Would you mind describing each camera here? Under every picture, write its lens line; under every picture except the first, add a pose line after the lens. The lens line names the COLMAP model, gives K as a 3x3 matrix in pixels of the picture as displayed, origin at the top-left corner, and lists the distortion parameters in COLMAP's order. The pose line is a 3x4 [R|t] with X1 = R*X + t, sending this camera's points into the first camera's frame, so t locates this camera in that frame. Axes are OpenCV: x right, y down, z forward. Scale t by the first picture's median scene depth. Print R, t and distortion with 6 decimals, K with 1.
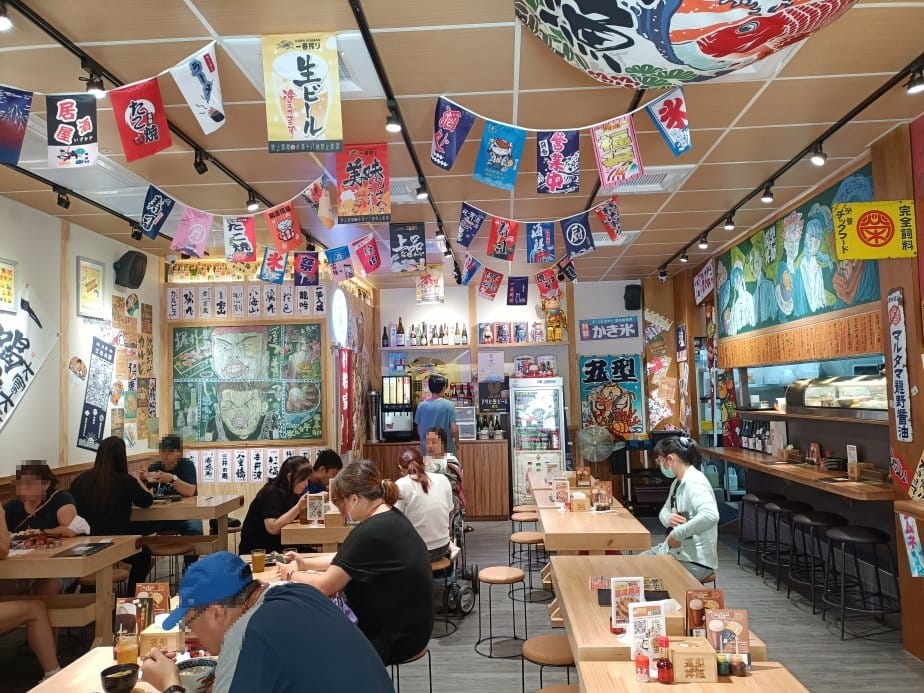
lens RADIAL K [[674.4, 0, 467.8], [0, 674.4, 354.7], [0, 0, 1]] dist [0.070153, -0.074968]
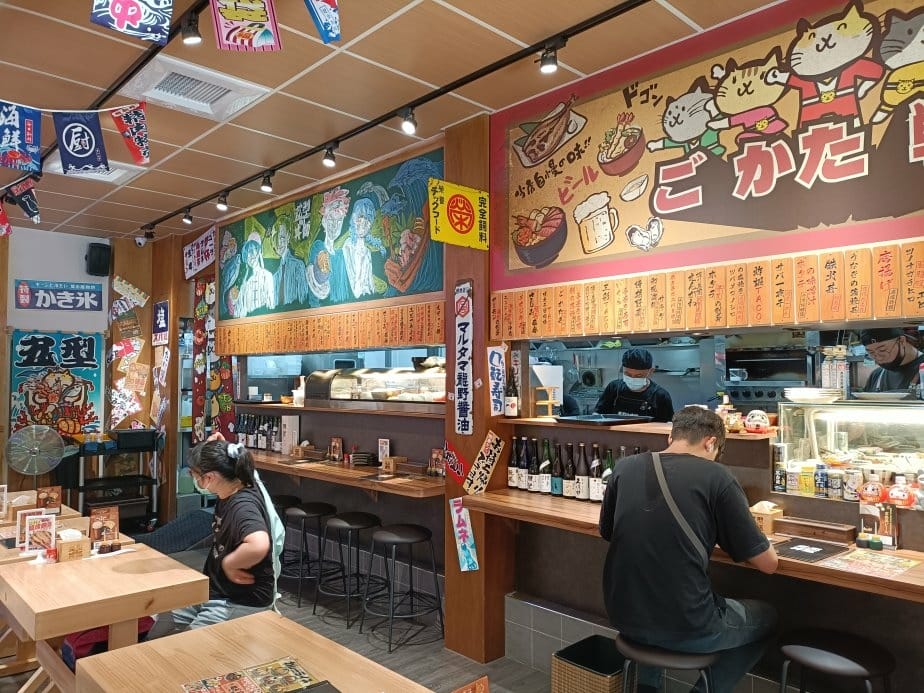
lens RADIAL K [[674.4, 0, 467.8], [0, 674.4, 354.7], [0, 0, 1]] dist [0.070153, -0.074968]
pose [[0.682466, 0.054293, 0.728898, -0.054086], [-0.060803, 0.997998, -0.017408, 0.019913], [-0.728384, -0.032438, 0.684401, 0.234266]]
